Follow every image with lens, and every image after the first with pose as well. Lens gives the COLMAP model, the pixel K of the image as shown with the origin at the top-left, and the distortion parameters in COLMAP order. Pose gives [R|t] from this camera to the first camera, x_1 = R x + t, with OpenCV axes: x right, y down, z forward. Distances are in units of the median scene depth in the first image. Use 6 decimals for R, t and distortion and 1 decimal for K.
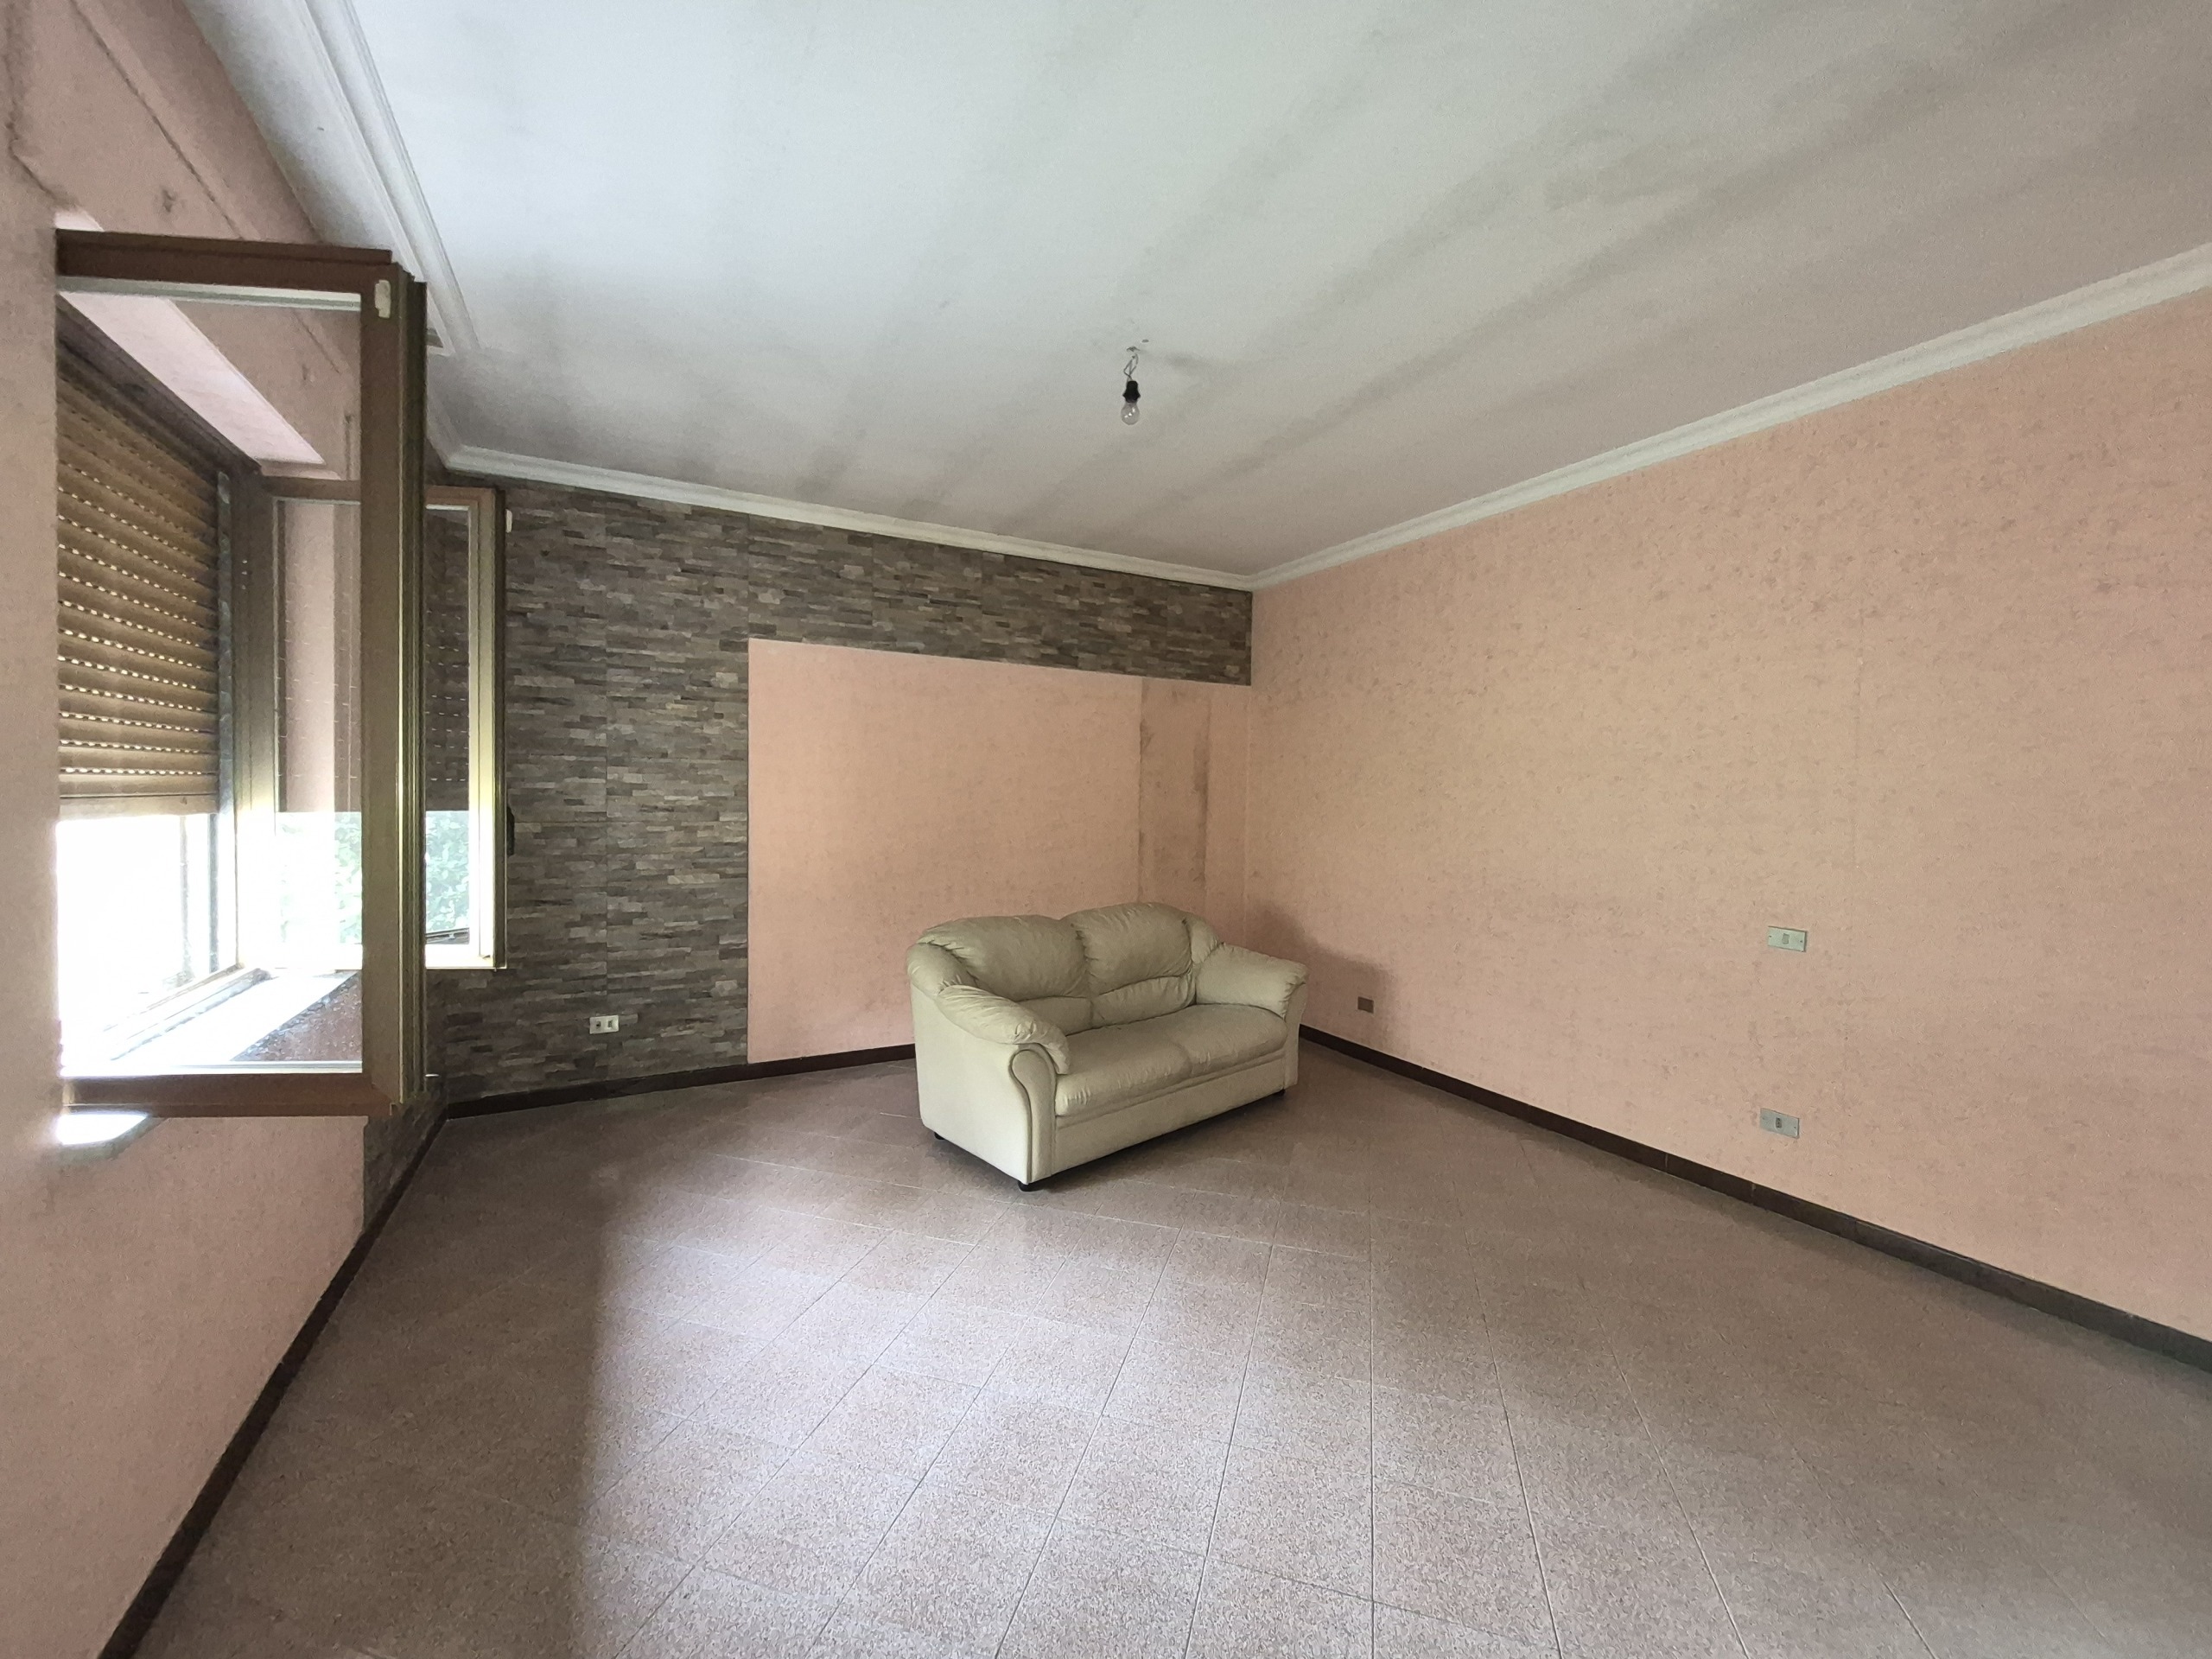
lens RADIAL K [[871.9, 0, 1110.5], [0, 871.9, 821.0], [0, 0, 1]] dist [-0.002044, 0.001556]
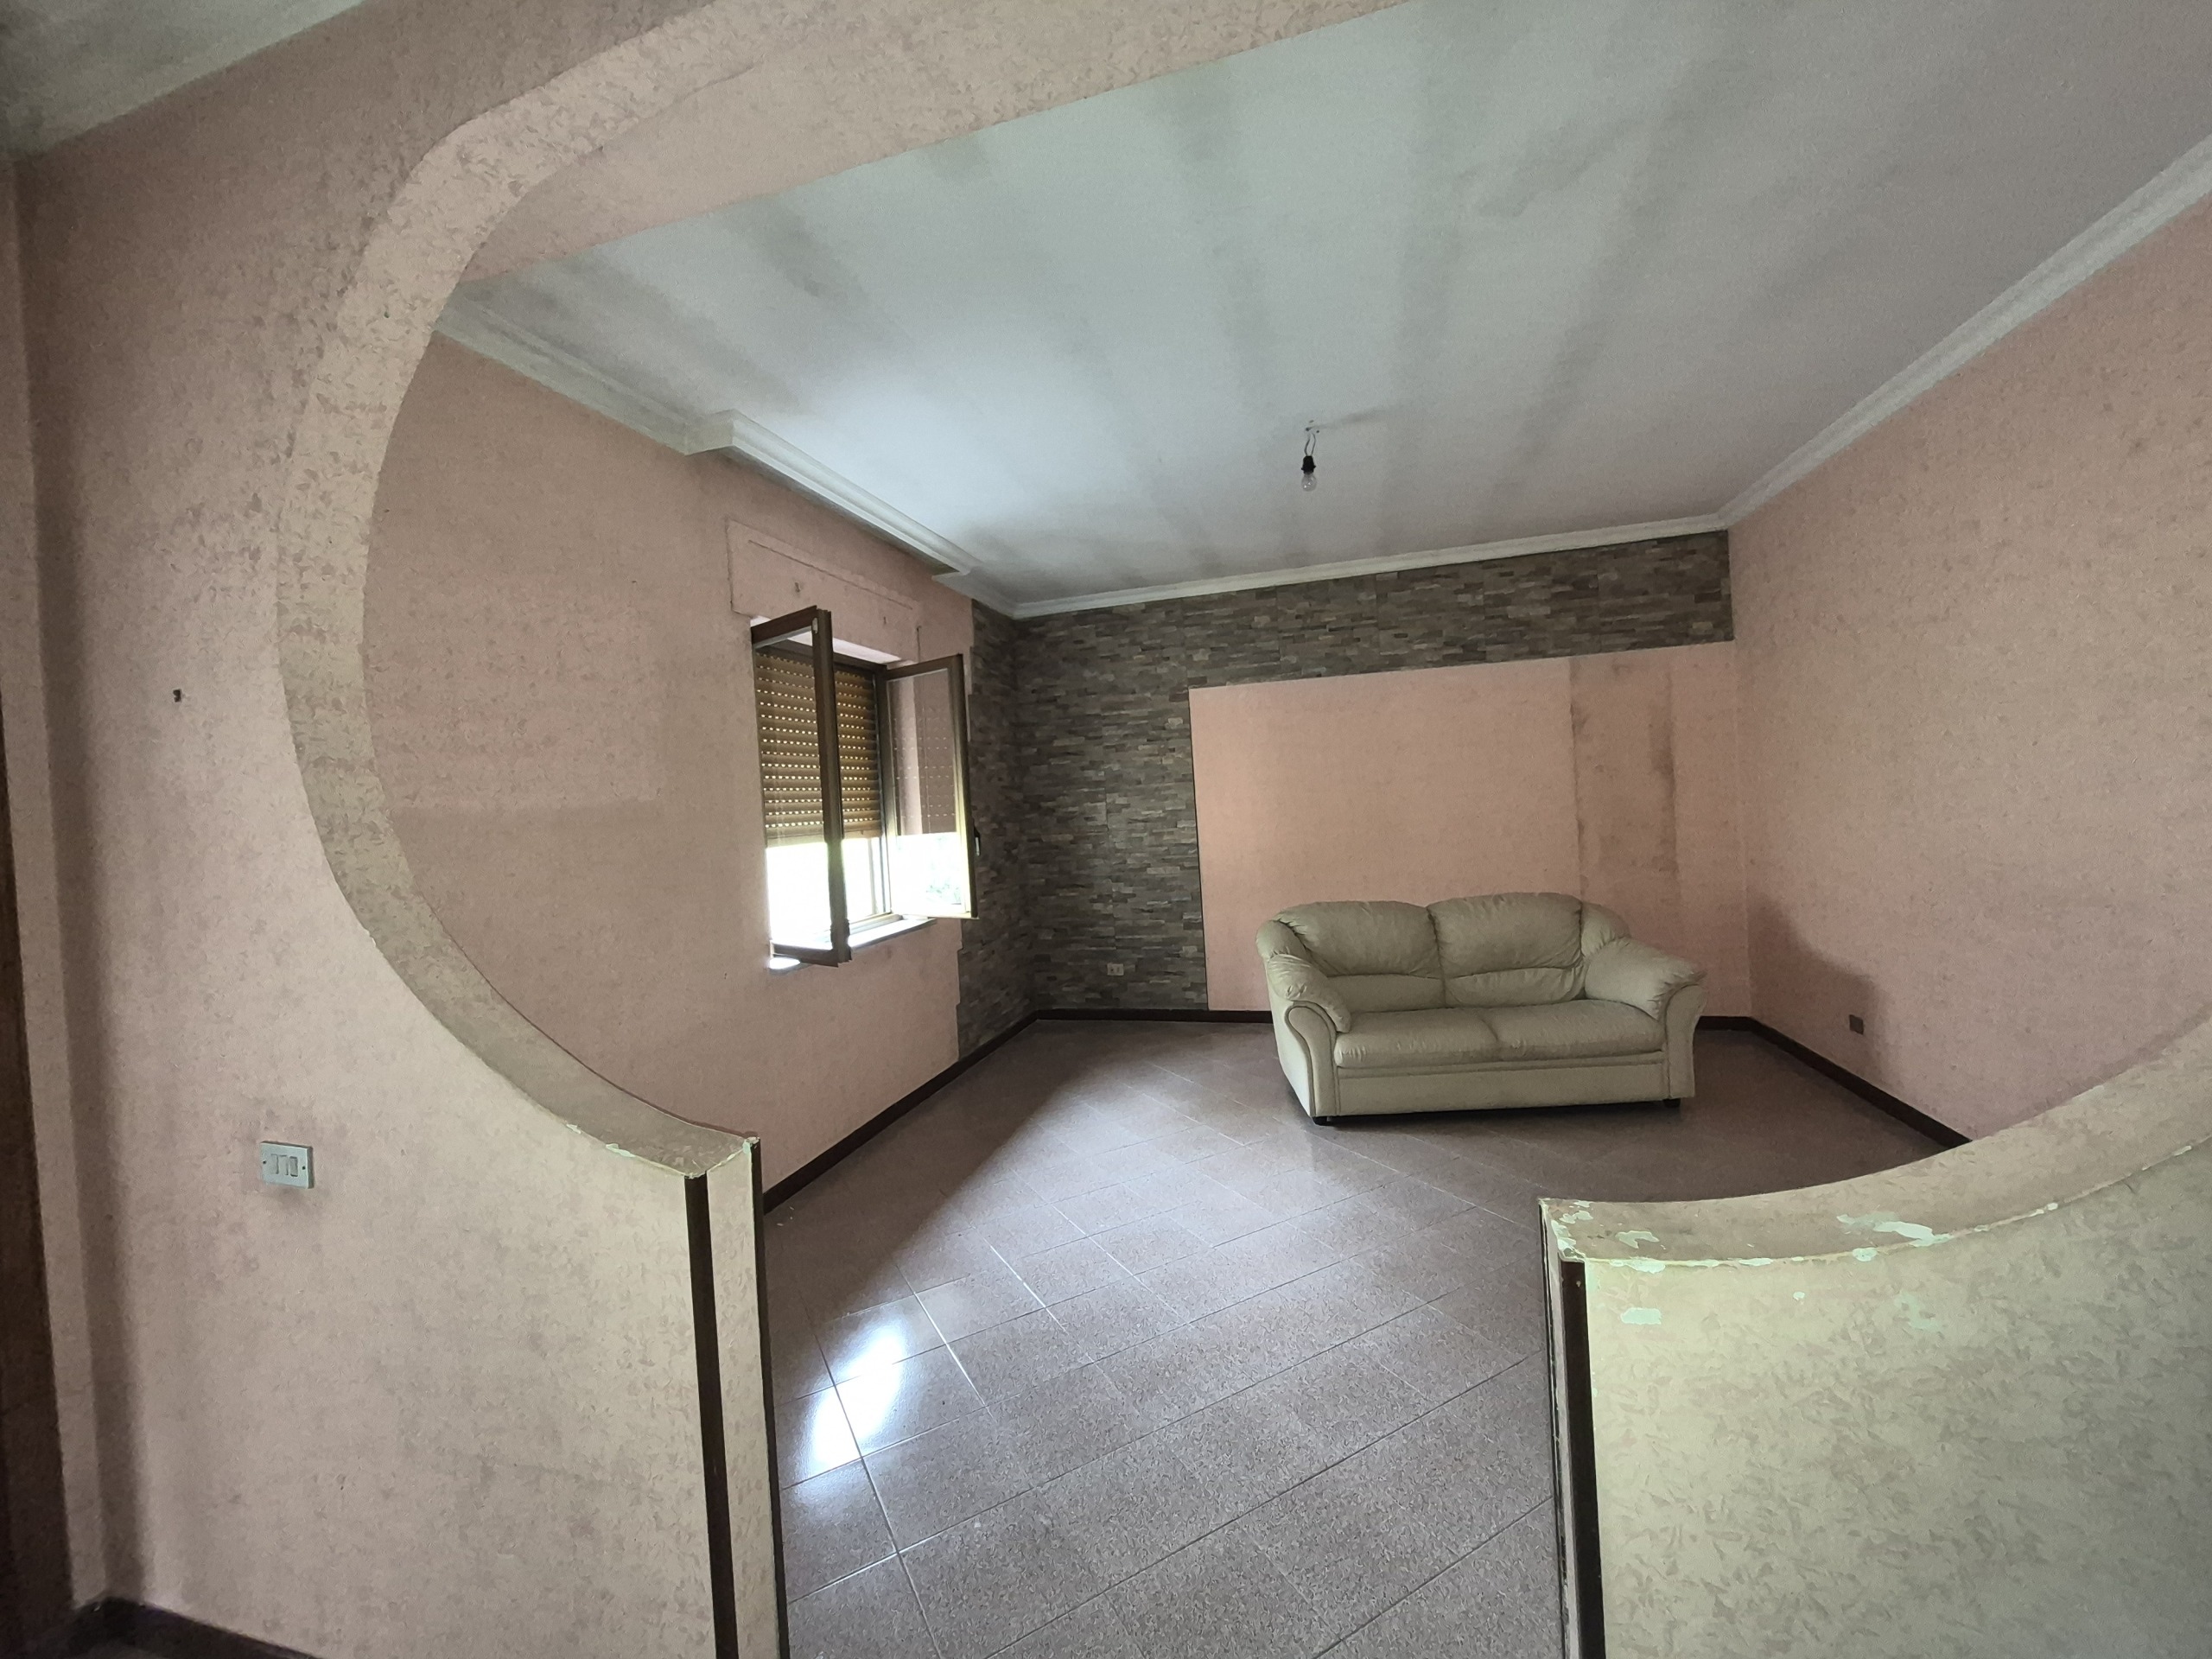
lens RADIAL K [[871.9, 0, 1096.1], [0, 871.9, 826.3], [0, 0, 1]] dist [-0.002044, 0.001556]
pose [[0.709613, -0.039911, -0.703461, 0.427677], [0.048255, 0.998803, -0.007990, 0.002775], [0.702937, -0.028275, 0.710689, -0.054892]]
